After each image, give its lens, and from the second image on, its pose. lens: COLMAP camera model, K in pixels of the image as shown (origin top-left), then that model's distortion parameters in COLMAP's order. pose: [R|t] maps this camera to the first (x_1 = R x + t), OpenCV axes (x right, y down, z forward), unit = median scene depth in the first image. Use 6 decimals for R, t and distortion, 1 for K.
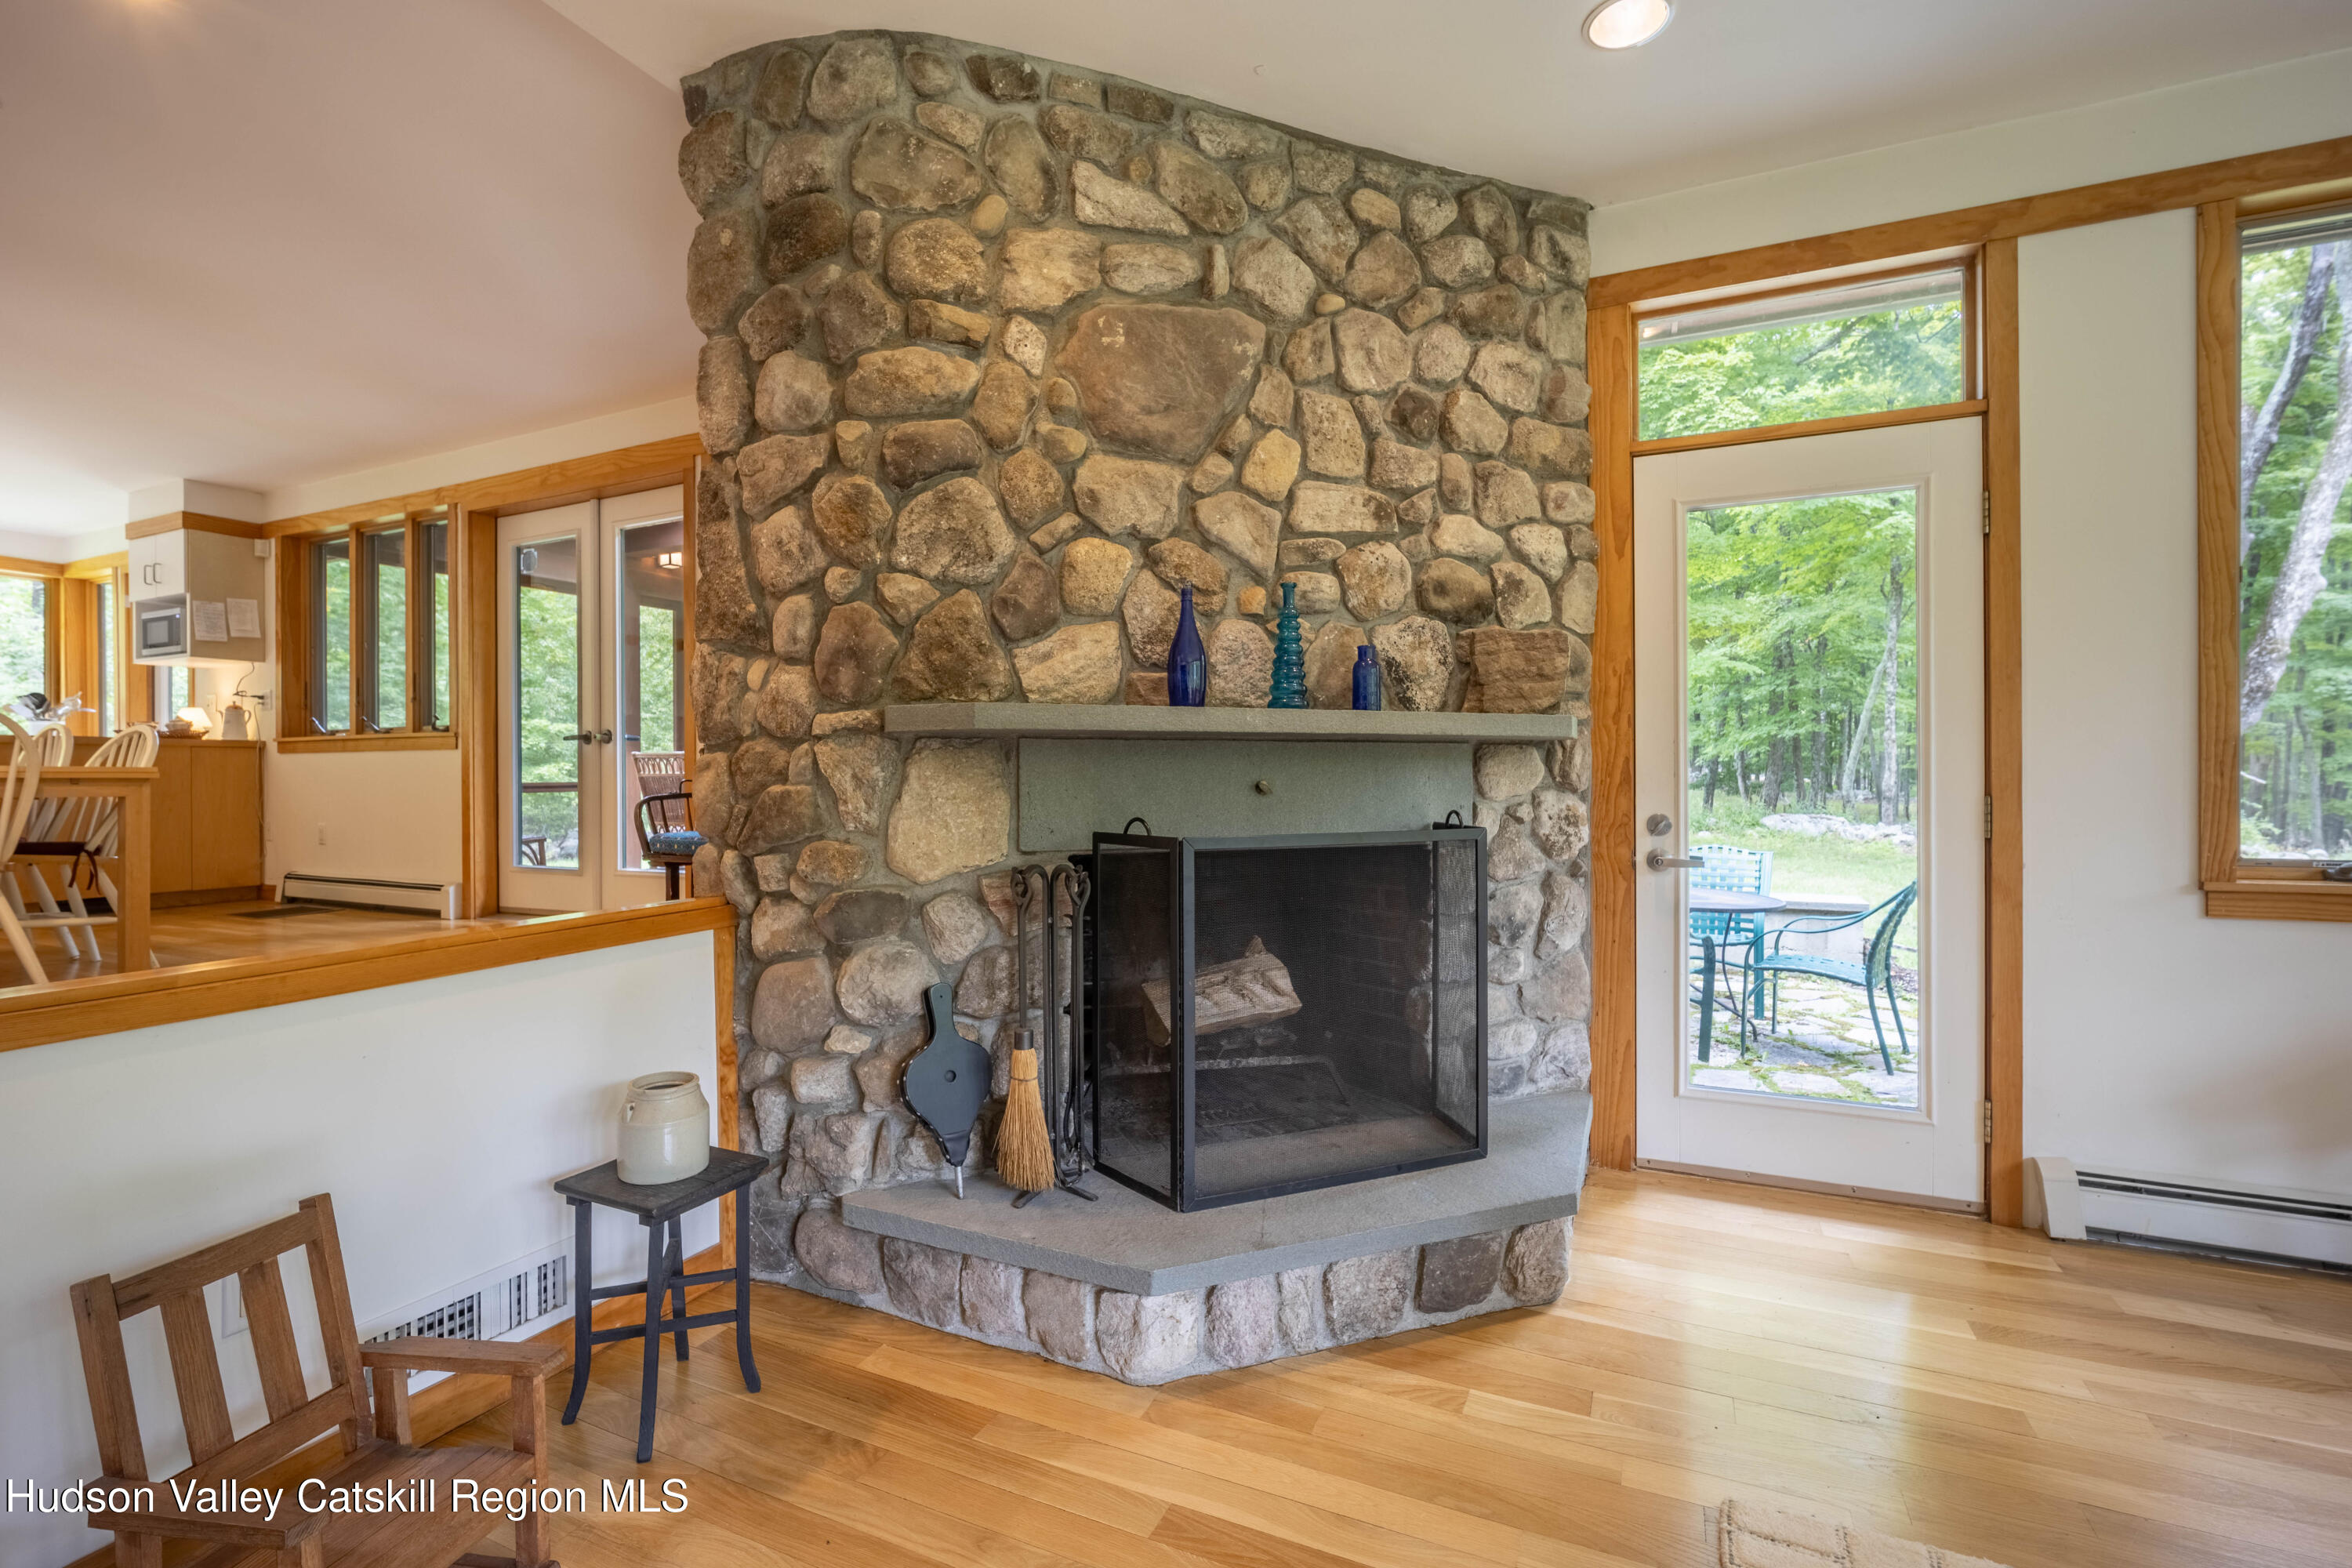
lens RADIAL K [[1039.2, 0, 1173.0], [0, 1039.2, 776.9], [0, 0, 1]] dist [-0.012035, 0.002463]
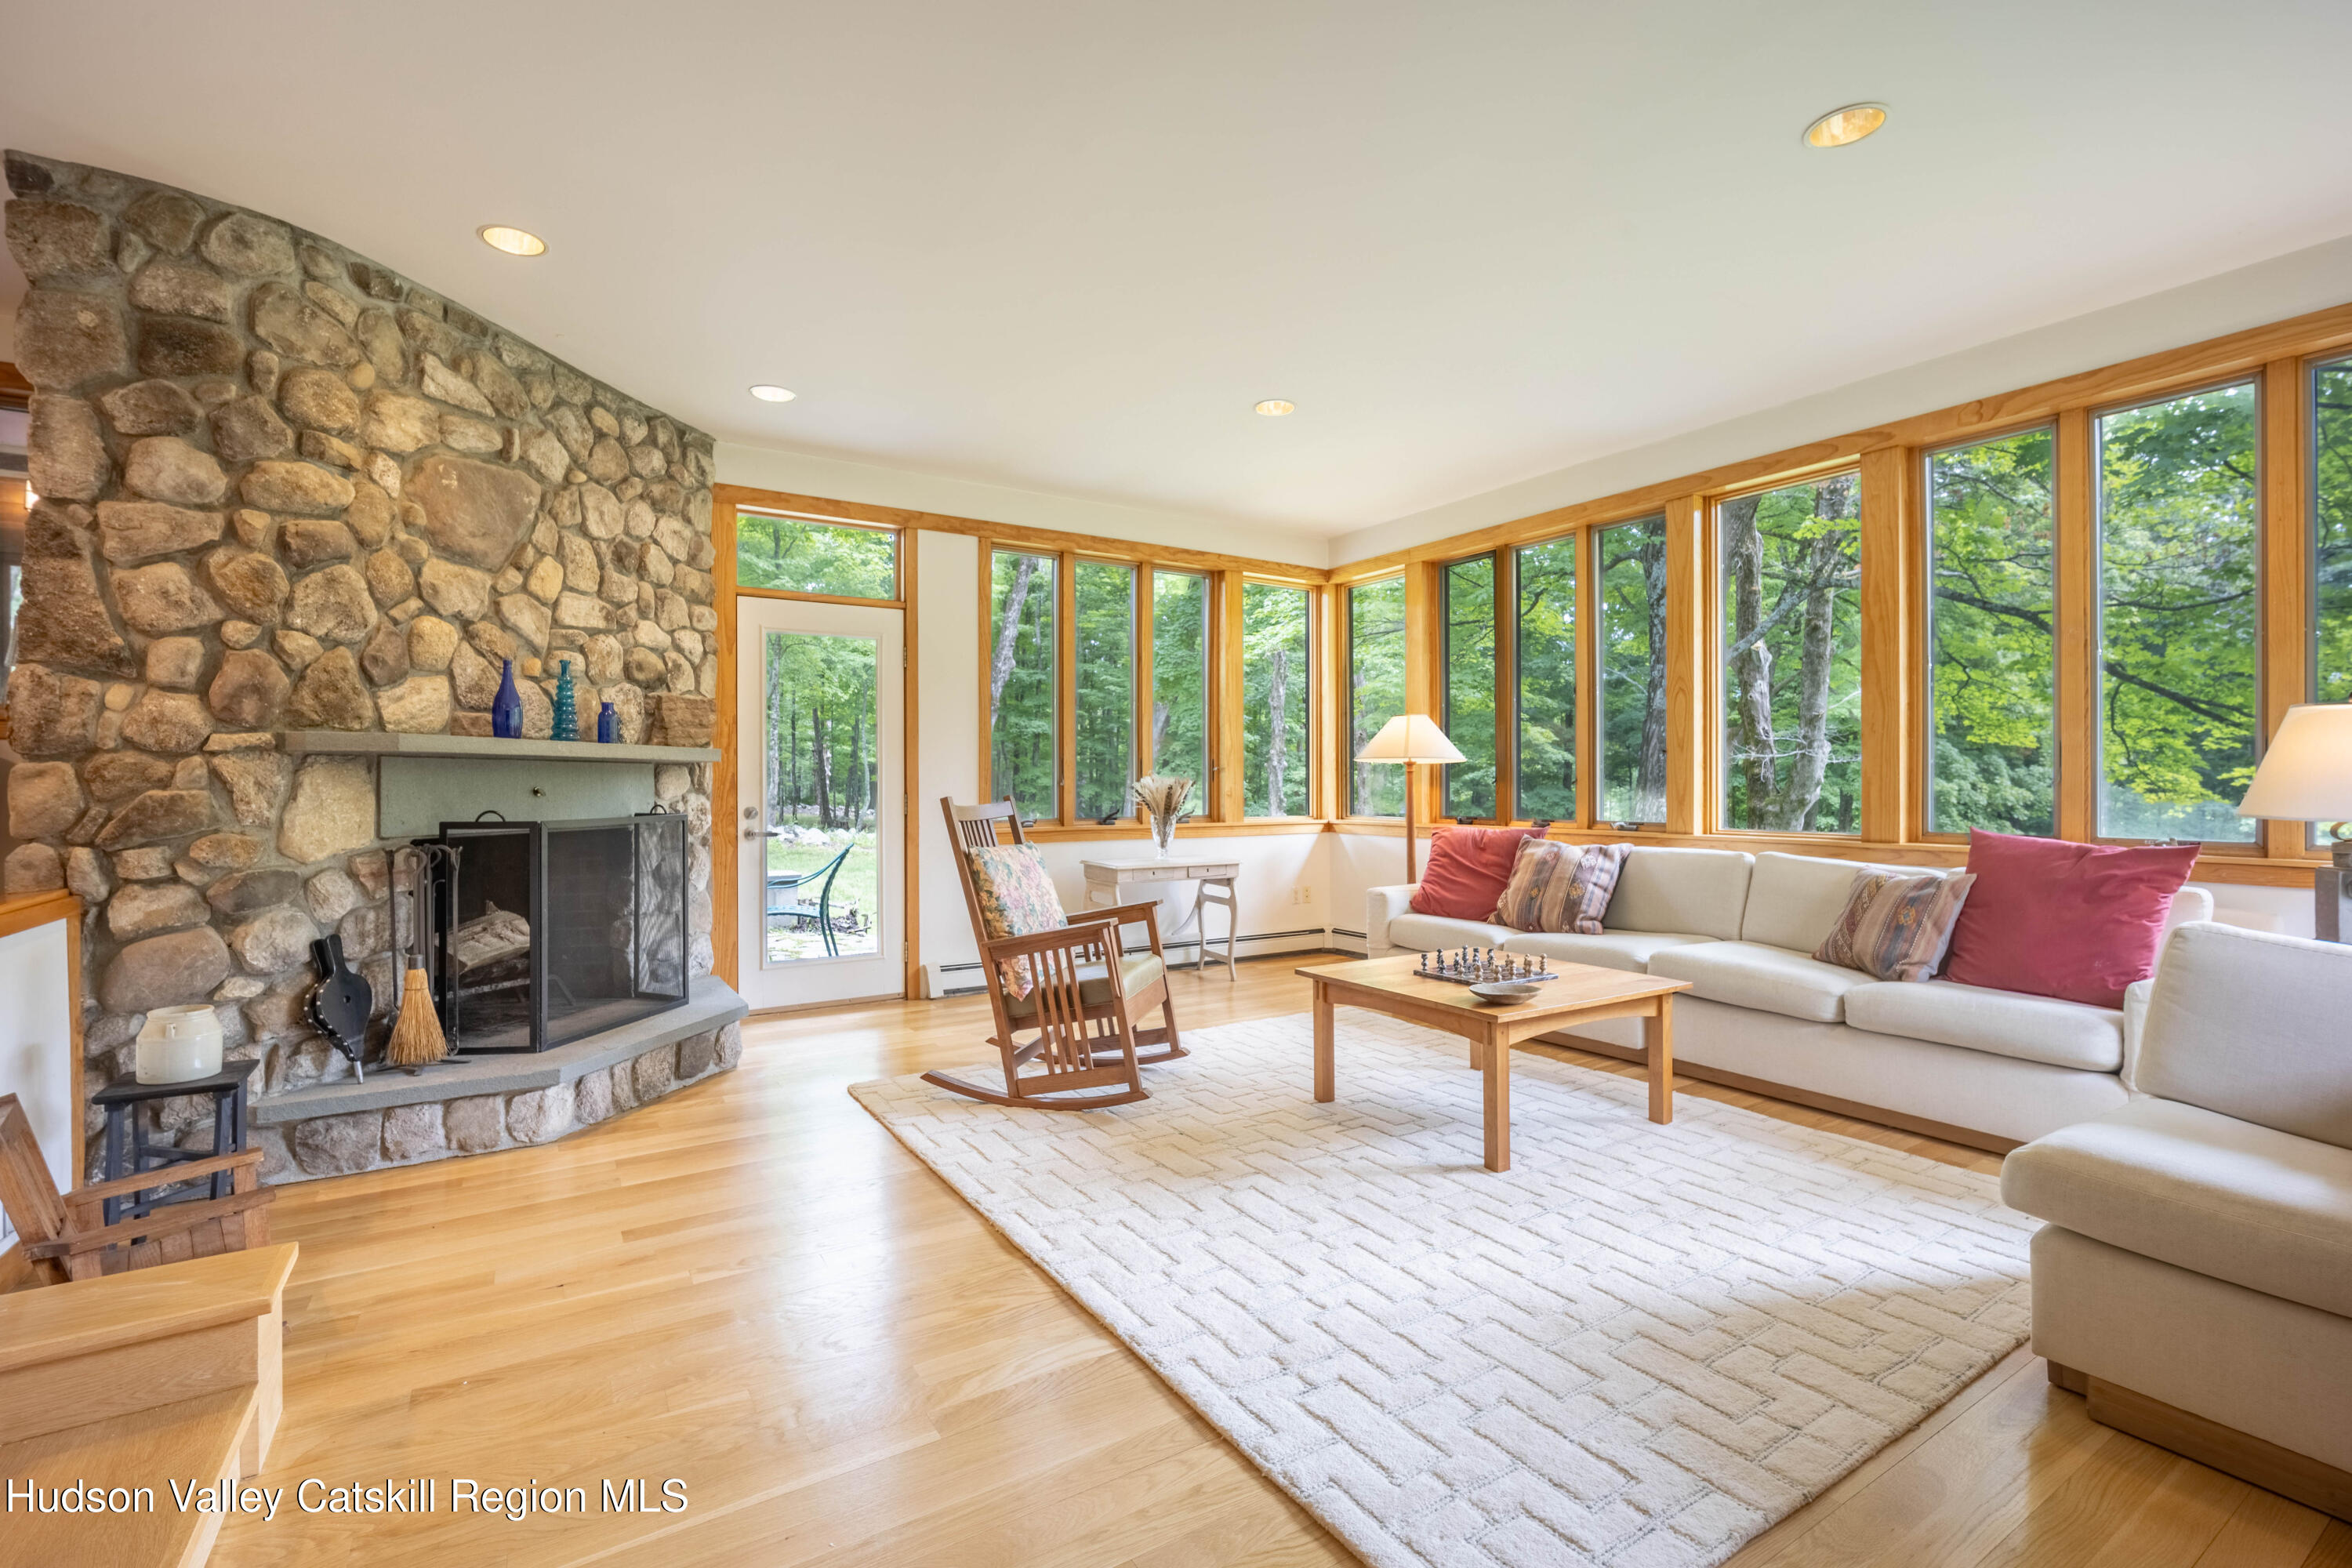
lens RADIAL K [[1039.2, 0, 1178.2], [0, 1039.2, 782.1], [0, 0, 1]] dist [-0.012035, 0.002463]
pose [[0.541664, 0.003349, 0.840589, -0.731923], [0.002340, 0.999982, -0.005491, 0.007417], [-0.840592, 0.004941, 0.541646, -0.646917]]
